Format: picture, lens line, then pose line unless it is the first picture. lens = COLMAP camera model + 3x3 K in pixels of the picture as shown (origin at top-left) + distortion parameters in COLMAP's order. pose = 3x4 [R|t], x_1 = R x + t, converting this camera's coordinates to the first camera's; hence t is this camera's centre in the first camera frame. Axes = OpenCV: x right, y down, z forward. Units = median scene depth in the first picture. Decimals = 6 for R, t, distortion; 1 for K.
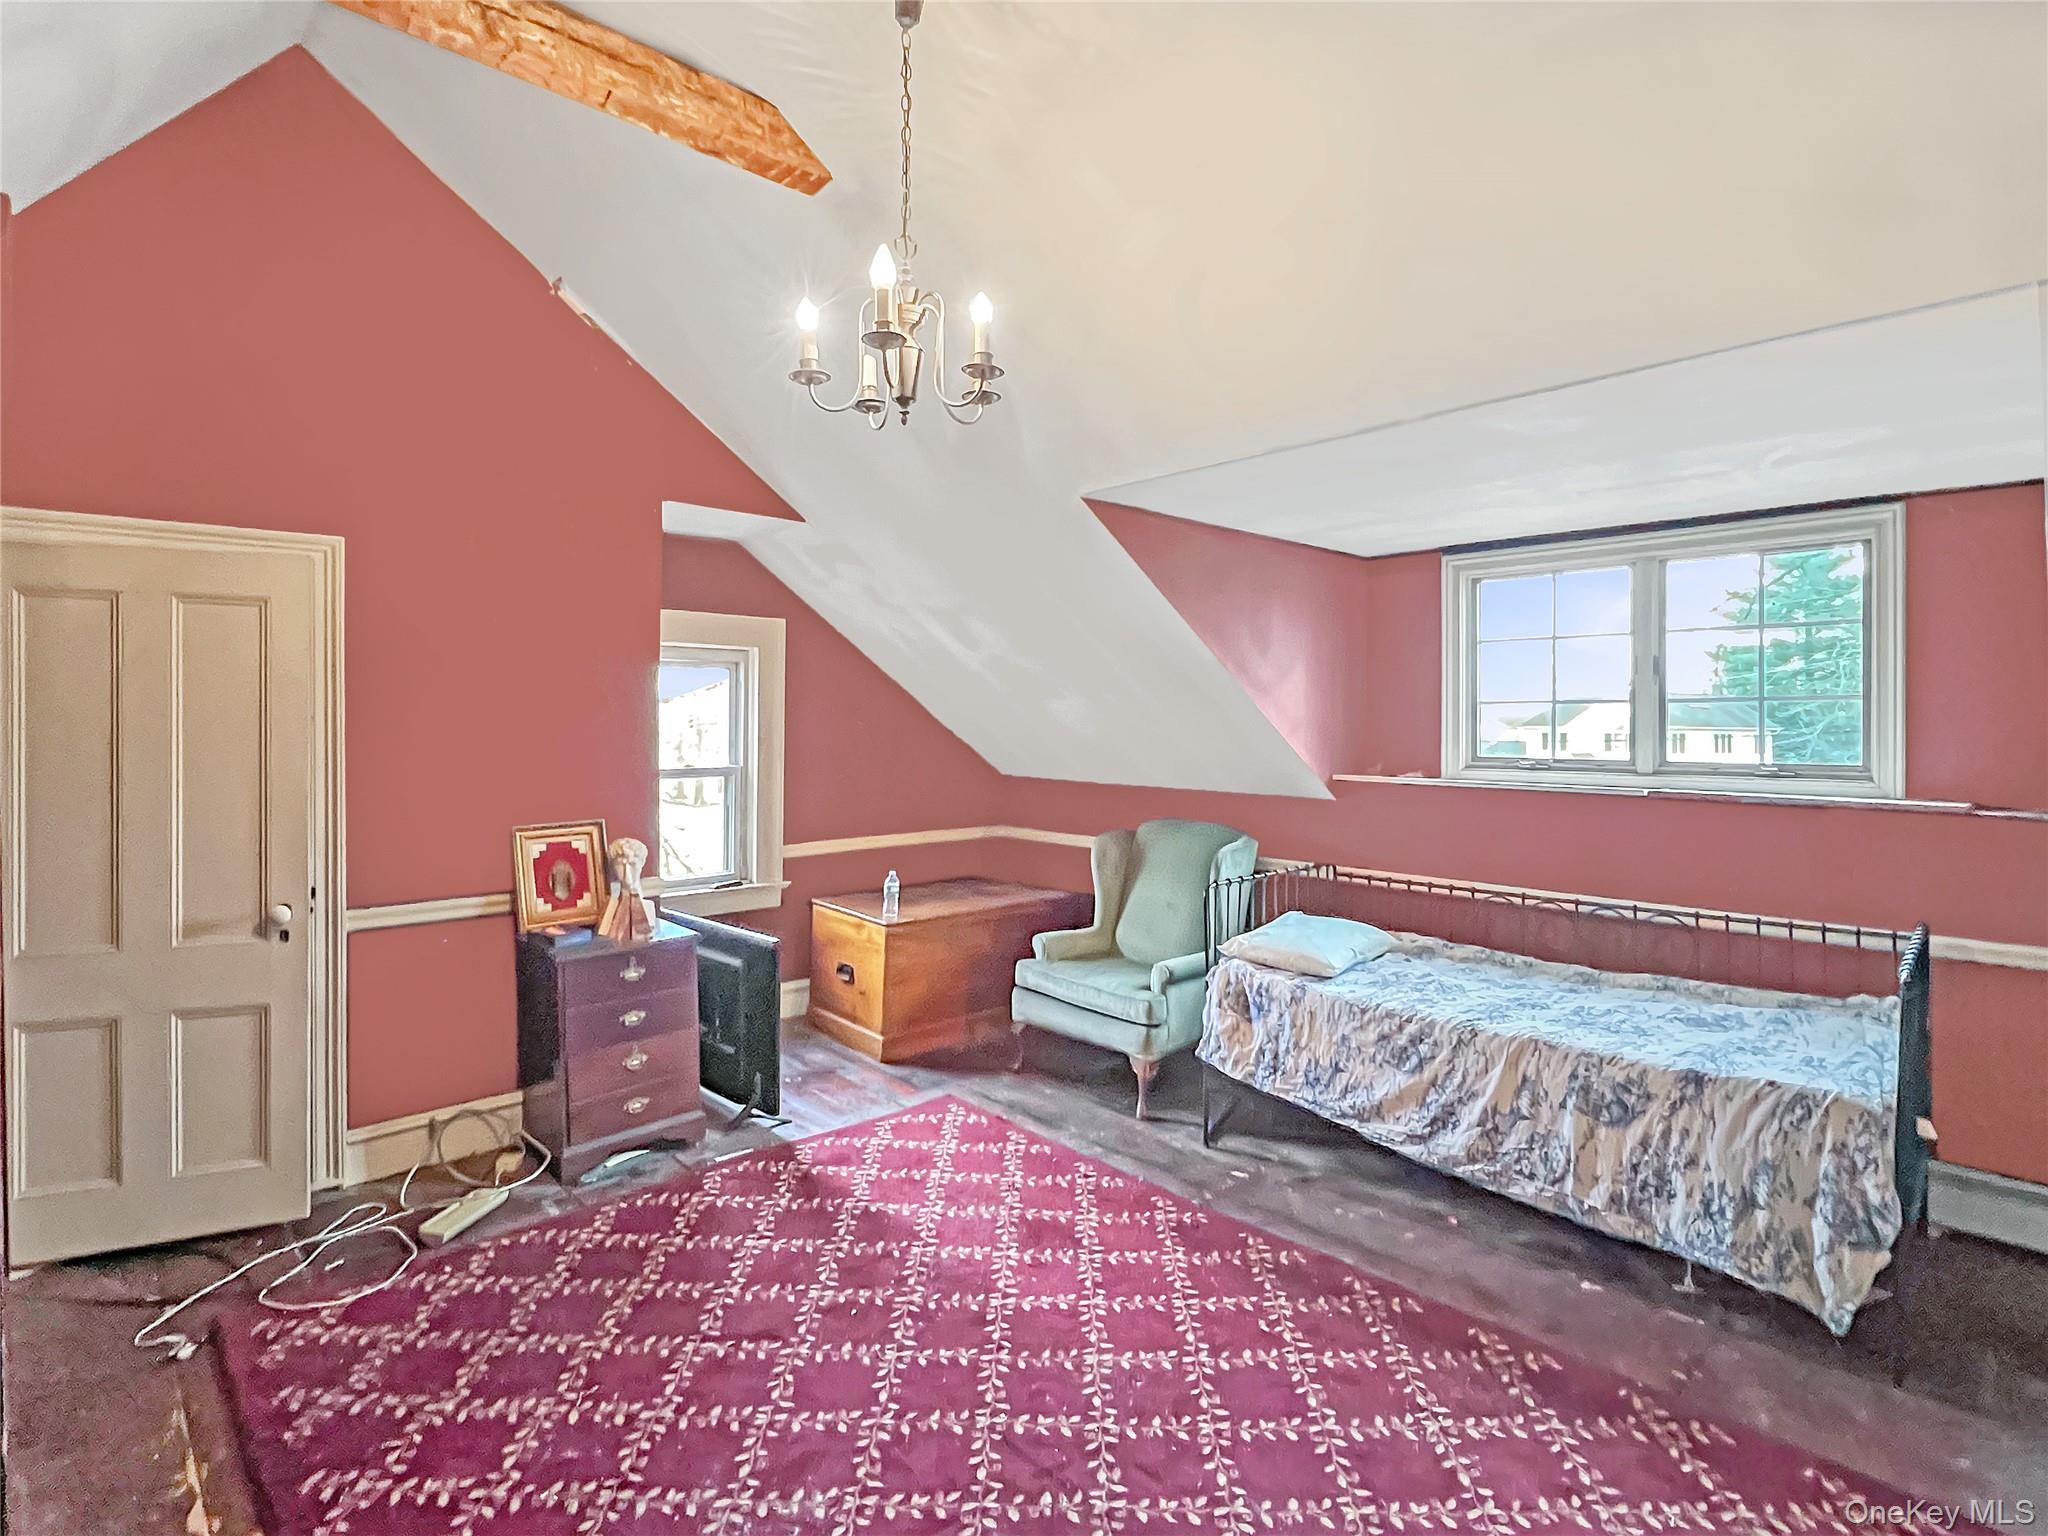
lens RADIAL K [[1039.0, 0, 1026.7], [0, 1039.0, 724.3], [0, 0, 1]] dist [0.000198, -0.000444]
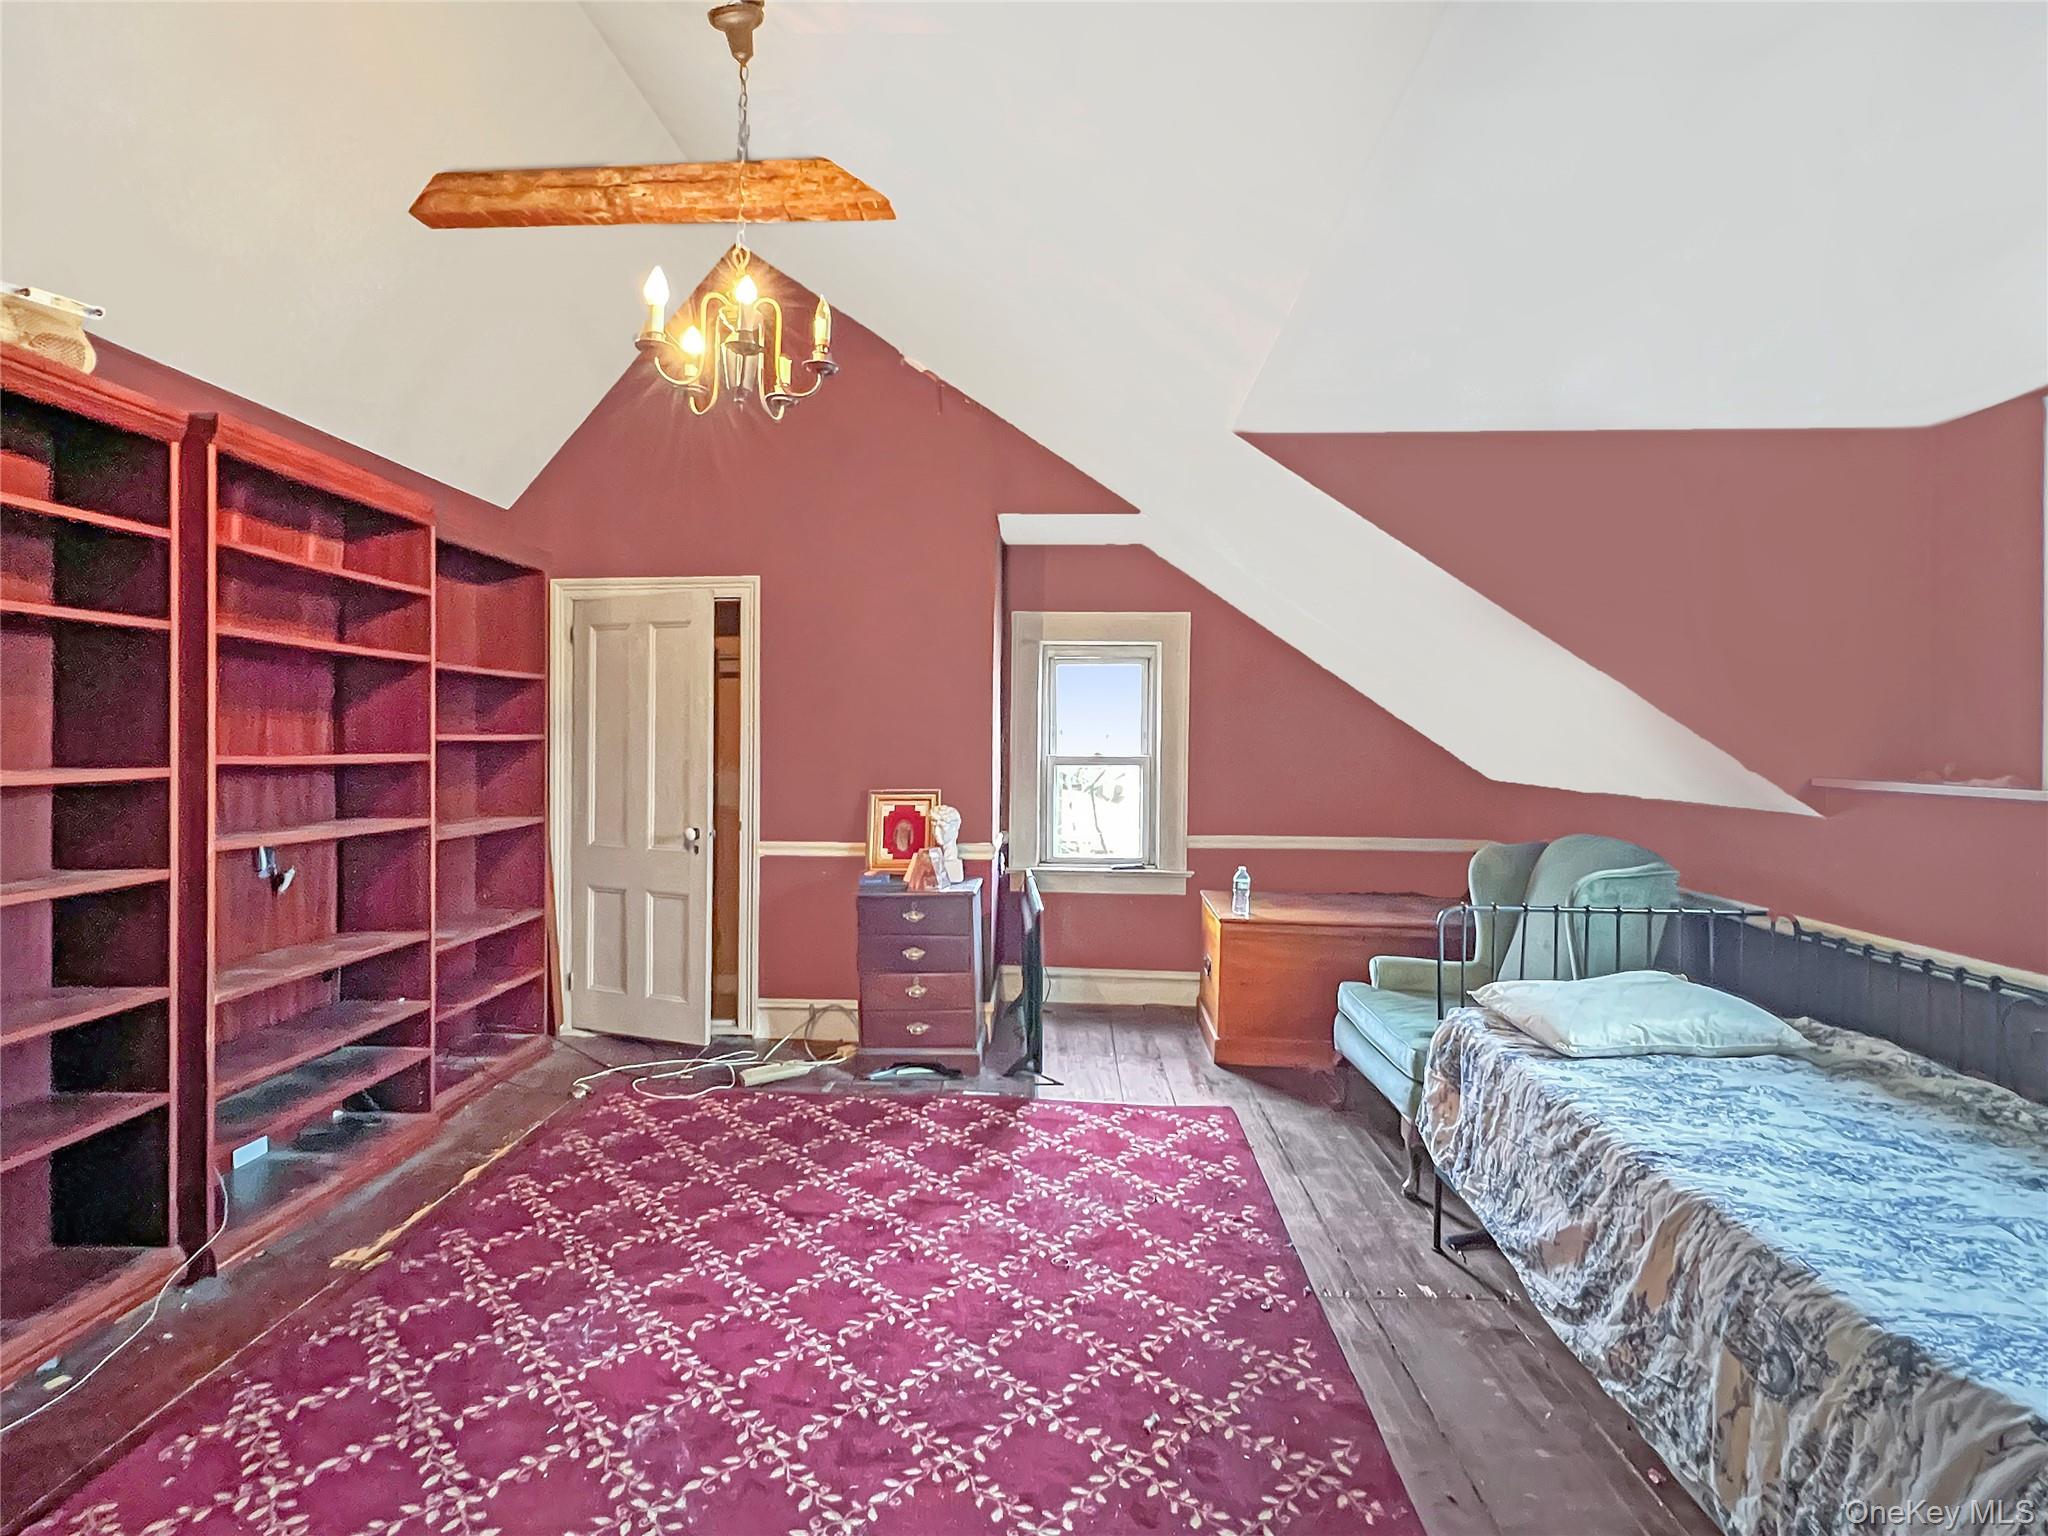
lens RADIAL K [[1019.9, 0, 1014.3], [0, 1019.9, 737.6], [0, 0, 1]] dist [0.000074, 0.000194]
pose [[0.685368, -0.000224, -0.728197, 0.590665], [-0.007548, 0.999944, -0.007412, 0.046825], [0.728158, 0.010576, 0.685328, 0.305334]]
